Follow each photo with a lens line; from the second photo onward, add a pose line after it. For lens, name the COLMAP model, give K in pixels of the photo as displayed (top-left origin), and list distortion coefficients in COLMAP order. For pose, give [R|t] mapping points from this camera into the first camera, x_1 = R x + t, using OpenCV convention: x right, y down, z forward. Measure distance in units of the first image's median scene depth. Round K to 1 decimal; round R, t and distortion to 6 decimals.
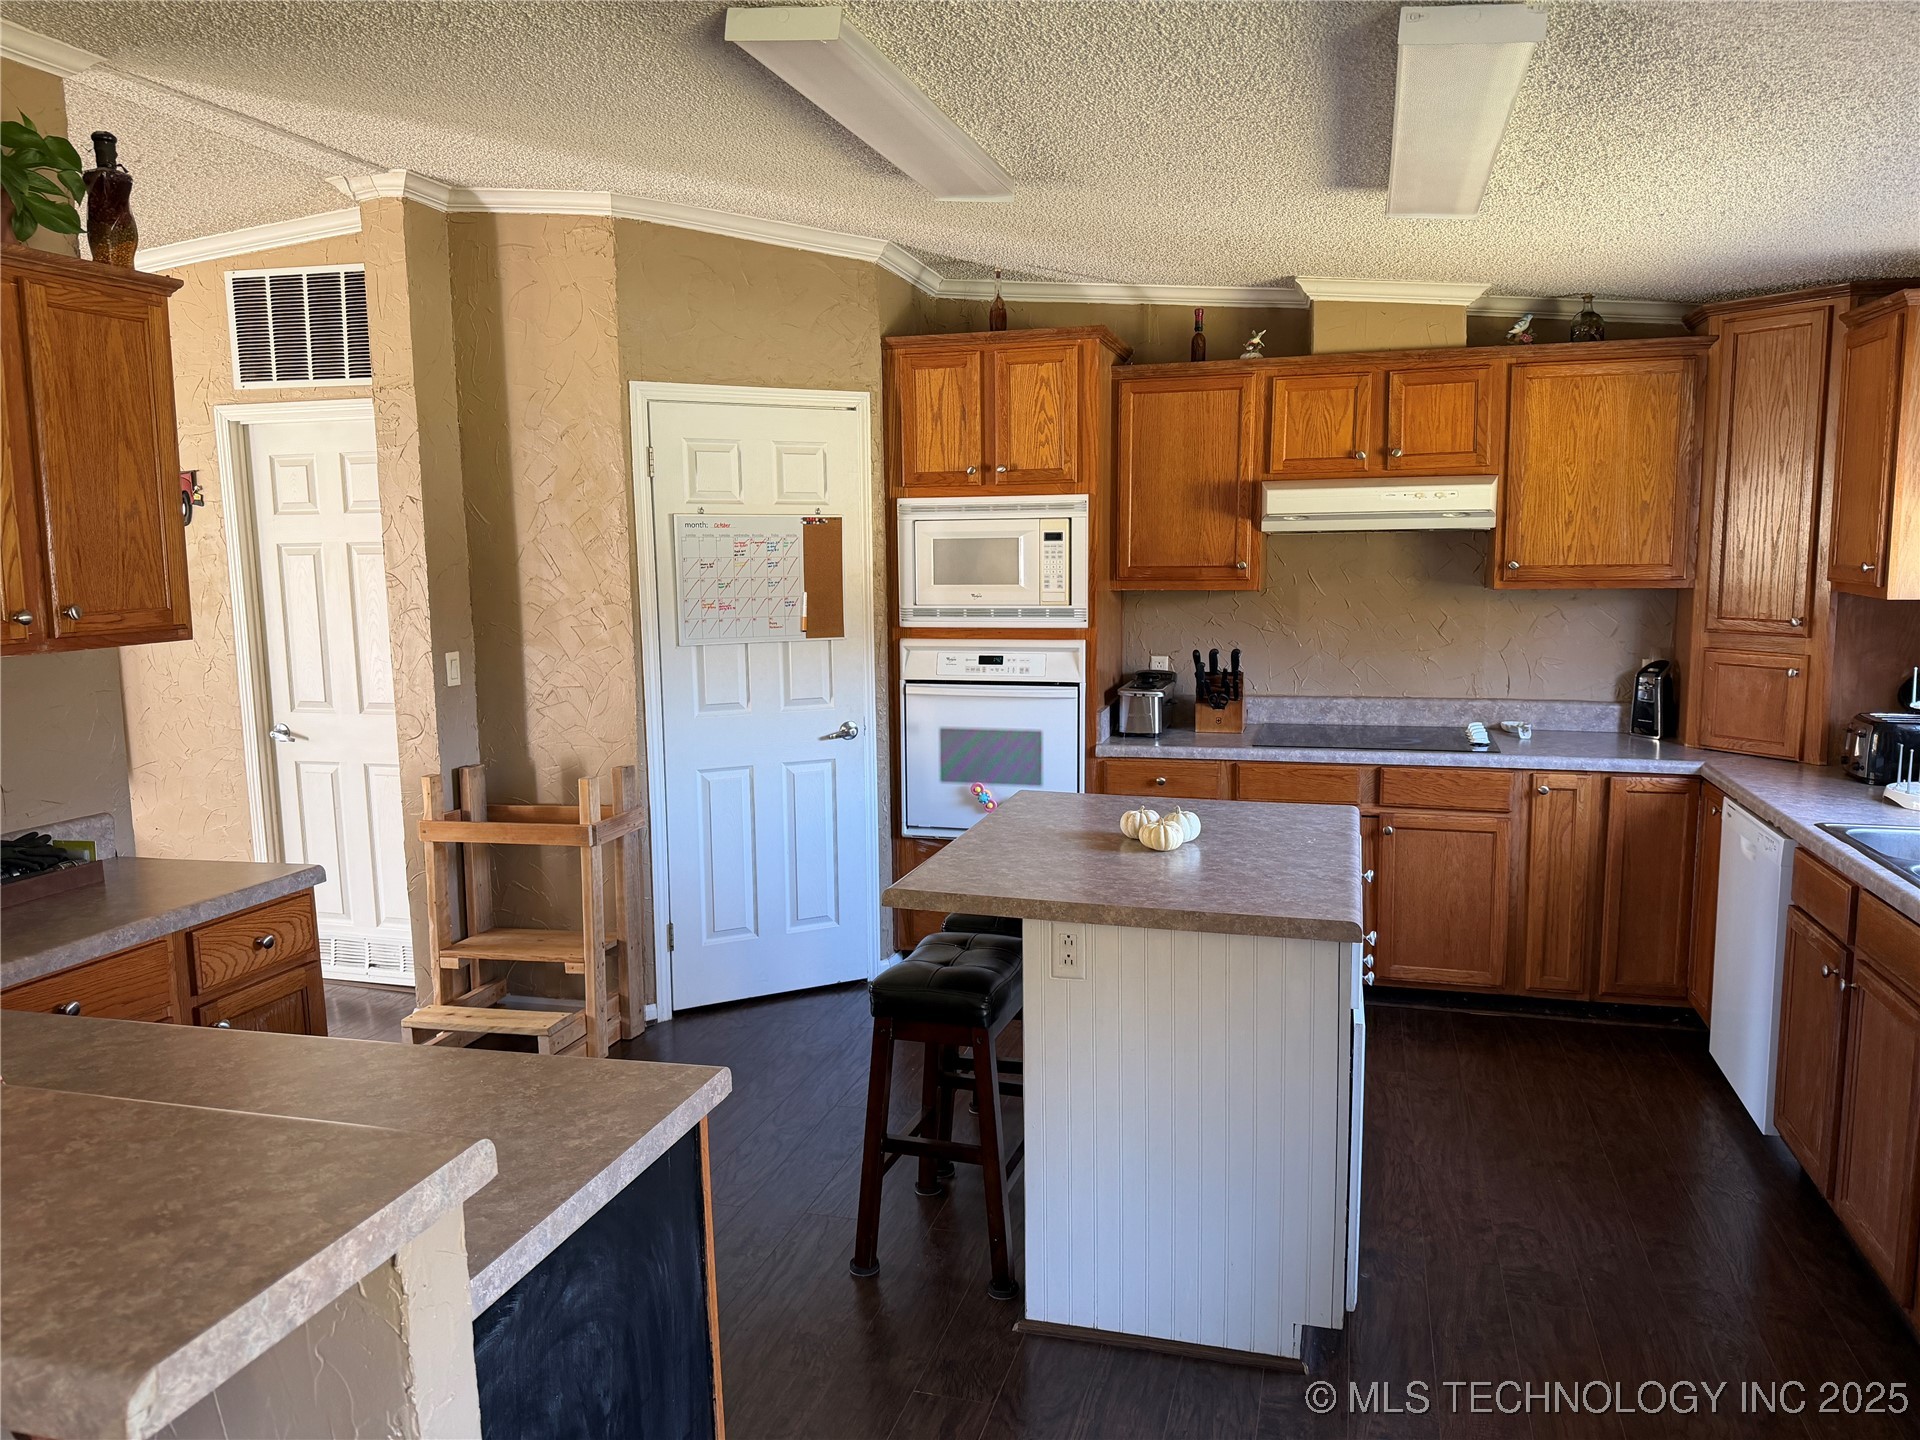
lens RADIAL K [[1354.5, 0, 979.4], [0, 1354.5, 744.9], [0, 0, 1]] dist [0.060347, -0.068884]
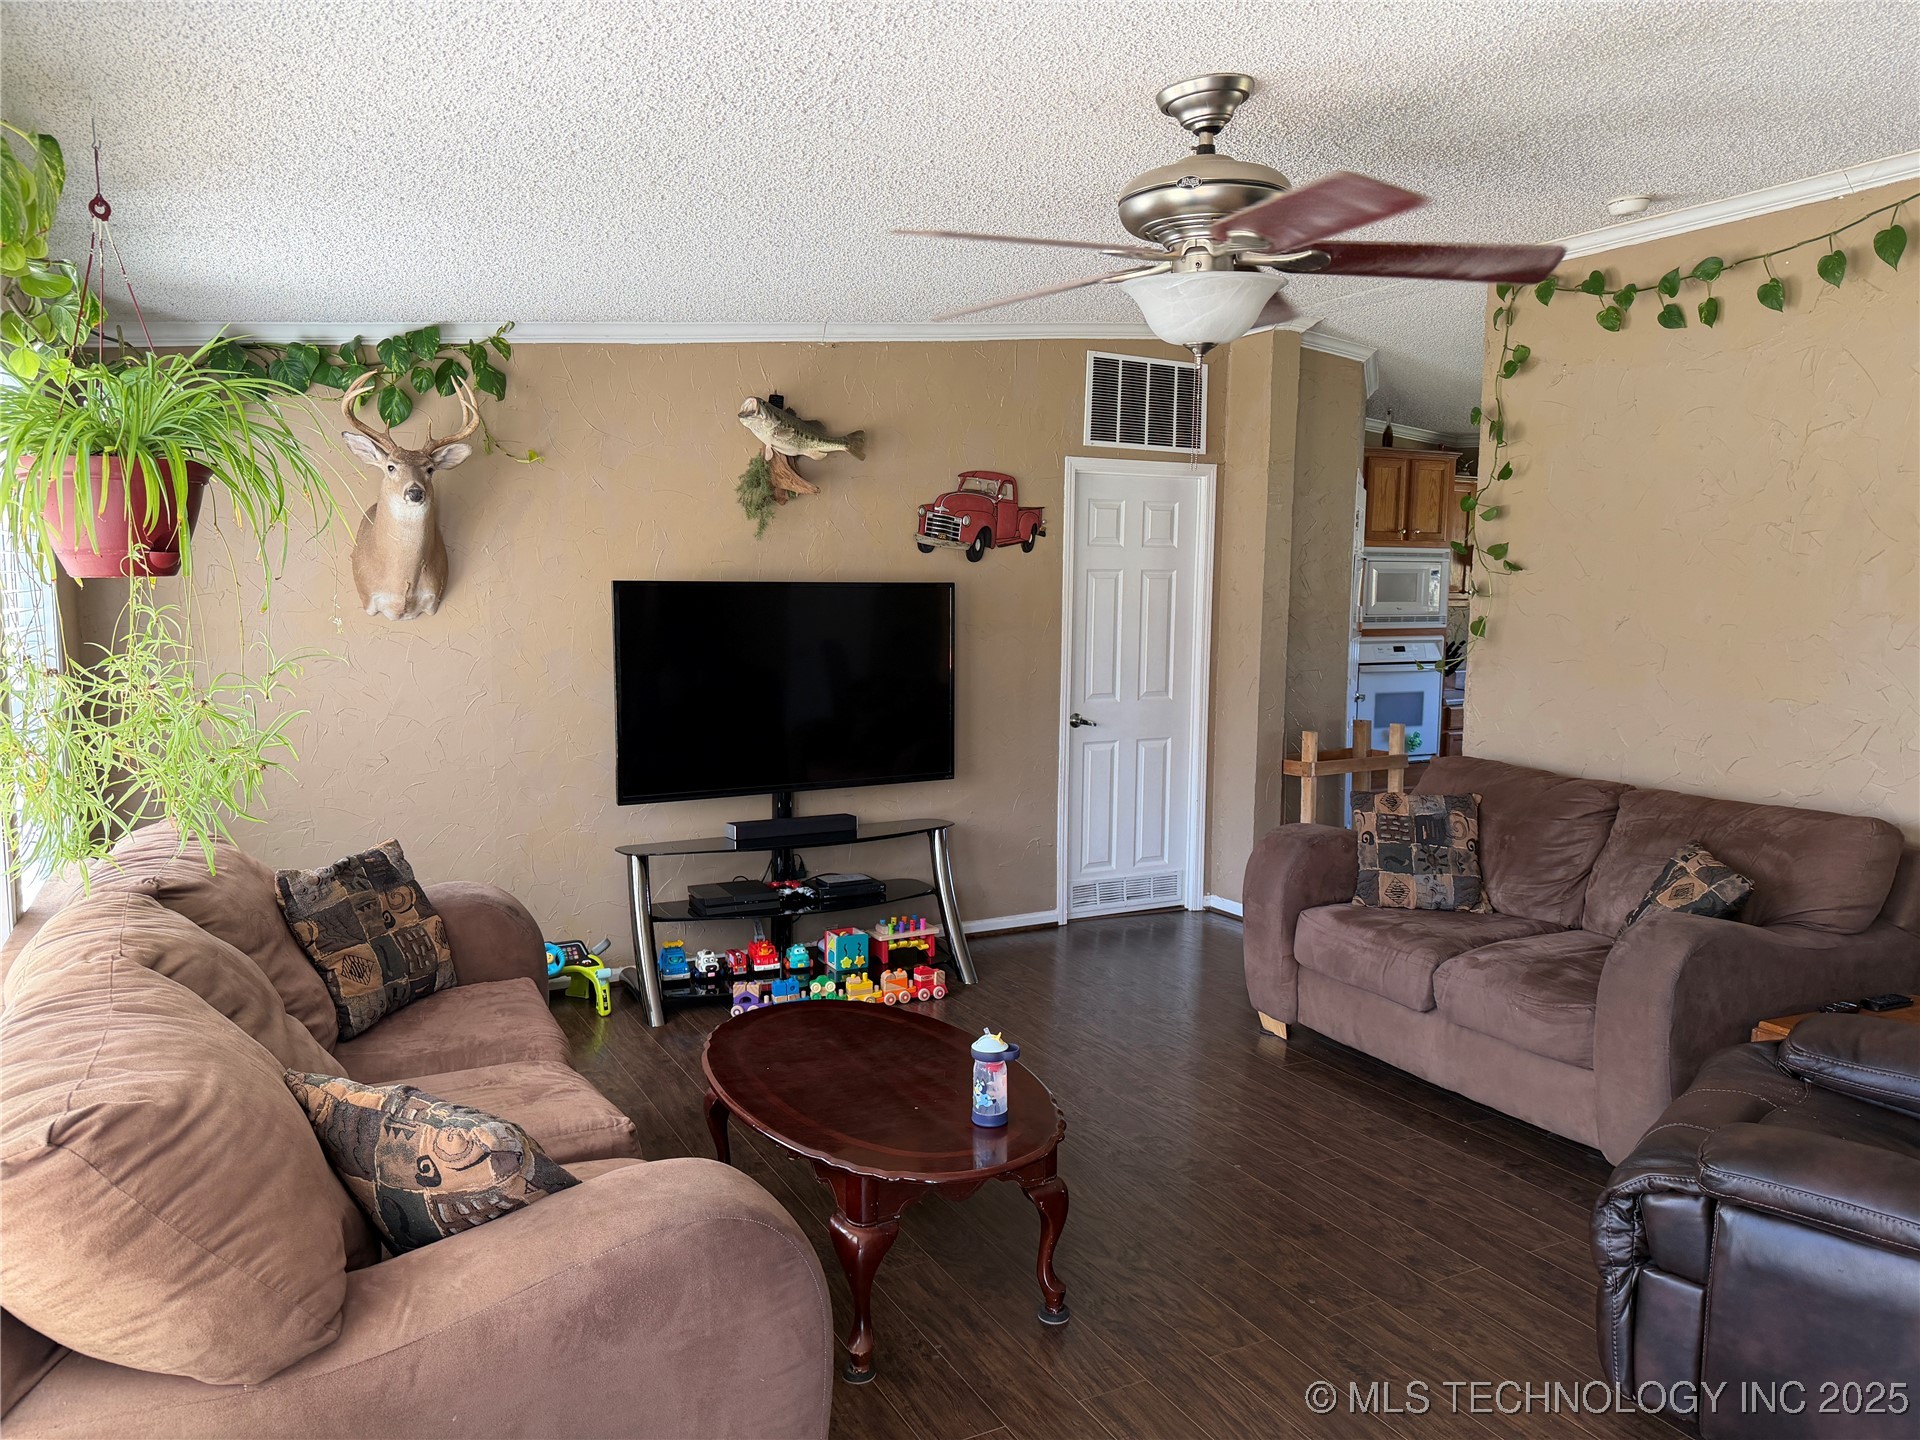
lens RADIAL K [[1354.5, 0, 962.5], [0, 1354.5, 750.2], [0, 0, 1]] dist [0.060347, -0.068884]
pose [[0.698824, -0.074474, 0.711406, -1.562925], [0.093769, 0.995520, 0.012106, -0.011386], [-0.709121, 0.058248, 0.702677, 0.243200]]
